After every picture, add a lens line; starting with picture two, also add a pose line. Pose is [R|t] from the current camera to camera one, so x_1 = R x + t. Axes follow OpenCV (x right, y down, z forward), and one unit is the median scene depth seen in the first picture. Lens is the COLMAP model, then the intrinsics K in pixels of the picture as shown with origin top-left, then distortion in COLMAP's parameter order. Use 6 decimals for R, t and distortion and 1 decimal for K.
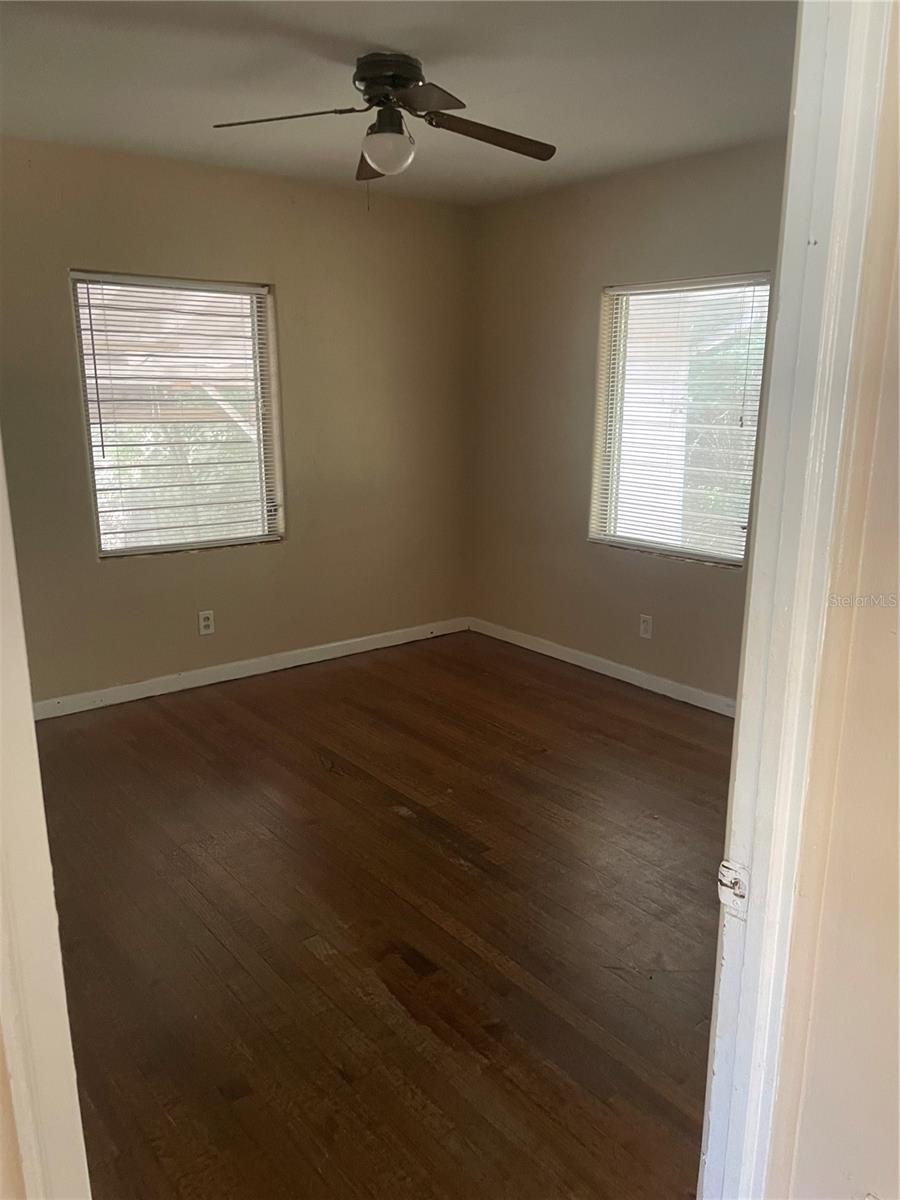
lens RADIAL K [[899.4, 0, 468.3], [0, 899.4, 607.6], [0, 0, 1]] dist [0.077308, -0.128706]
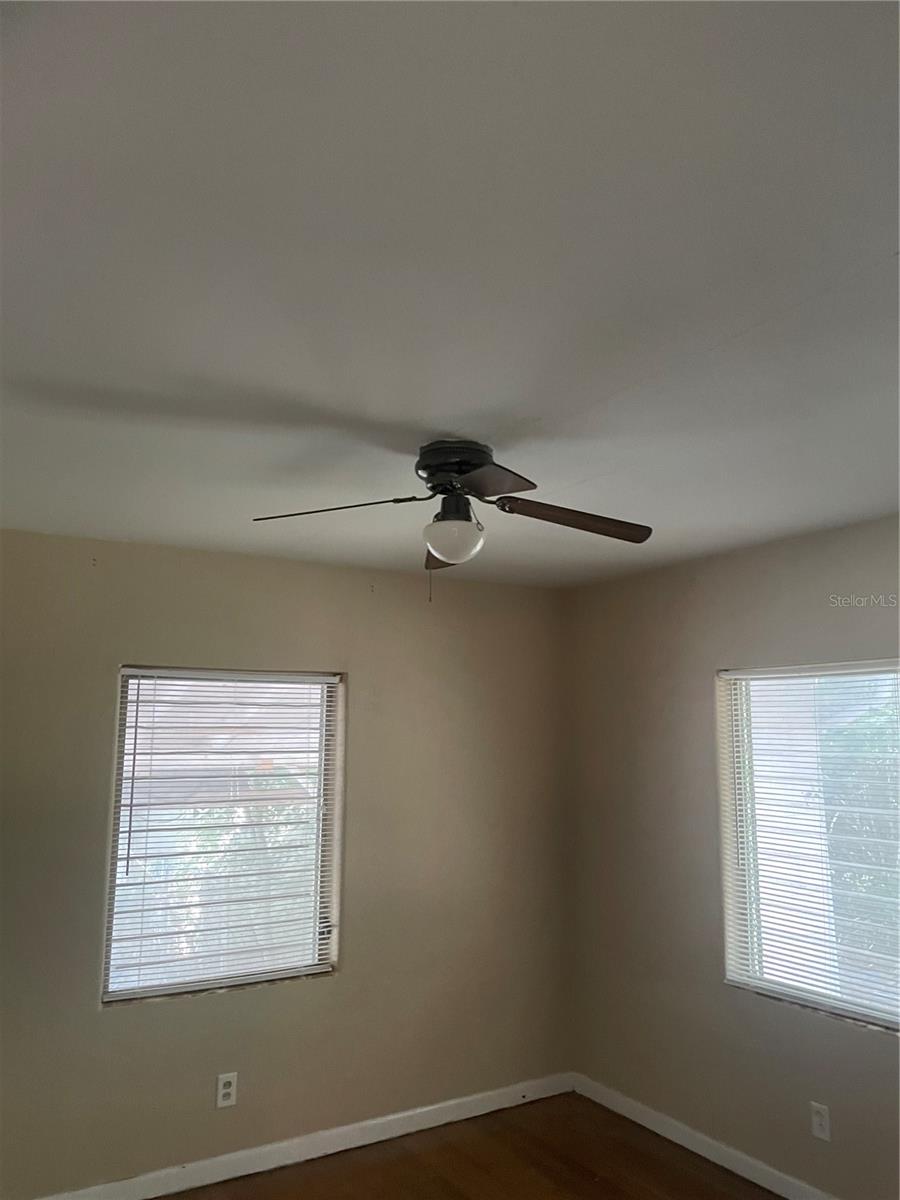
lens RADIAL K [[908.3, 0, 449.5], [0, 908.3, 607.8], [0, 0, 1]] dist [0.088454, -0.100445]
pose [[0.990702, -0.021832, -0.134285, 0.014385], [-0.031049, 0.924708, -0.379408, -0.071615], [0.132458, 0.380050, 0.915433, 0.147277]]
